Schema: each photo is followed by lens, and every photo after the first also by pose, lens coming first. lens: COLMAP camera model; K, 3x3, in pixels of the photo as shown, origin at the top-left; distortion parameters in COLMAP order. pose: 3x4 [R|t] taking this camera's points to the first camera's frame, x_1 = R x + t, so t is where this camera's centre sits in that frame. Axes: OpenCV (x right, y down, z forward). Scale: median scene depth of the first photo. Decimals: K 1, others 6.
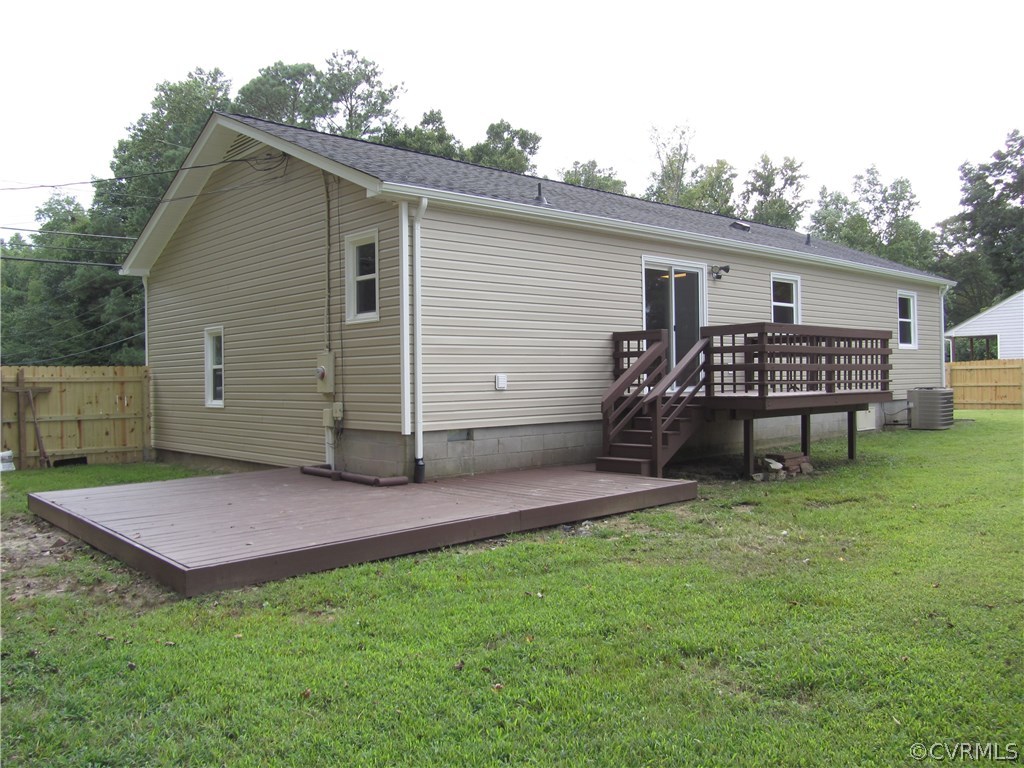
lens RADIAL K [[851.0, 0, 512.0], [0, 851.0, 384.0], [0, 0, 1]] dist [-0.025035, -0.001997]
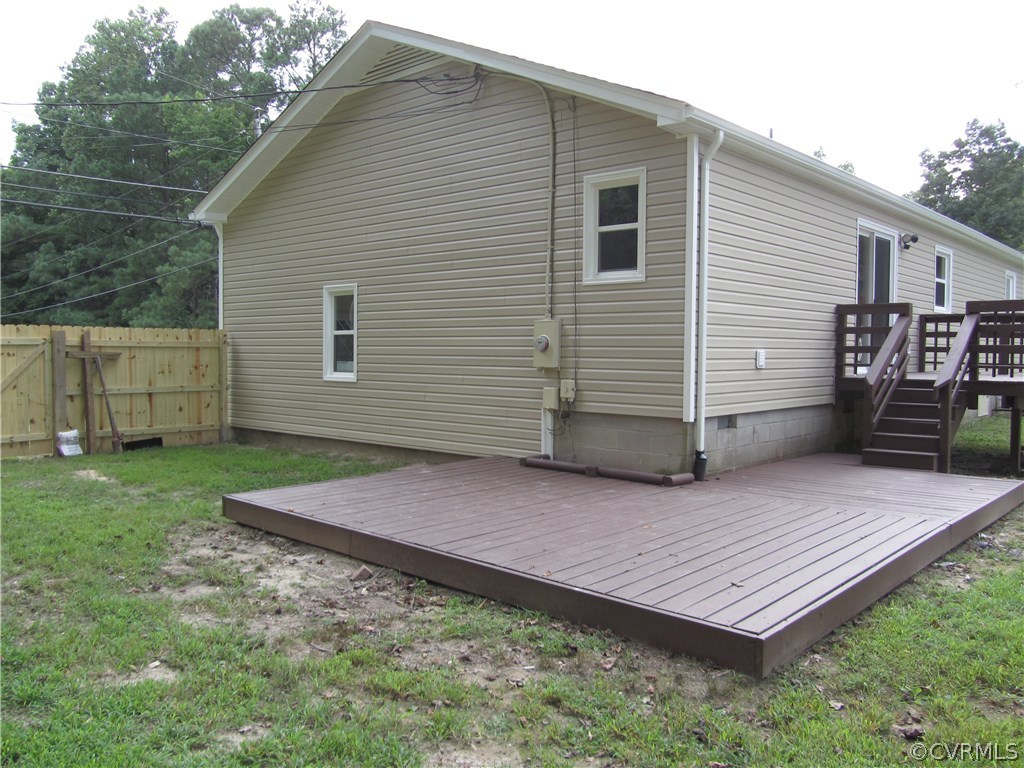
lens RADIAL K [[849.7, 0, 512.0], [0, 849.7, 384.0], [0, 0, 1]] dist [-0.042825, 0.008041]
pose [[0.993316, 0.017039, 0.114162, -0.256726], [-0.020737, 0.999295, 0.031289, 0.000785], [-0.113549, -0.033447, 0.992969, 0.140311]]
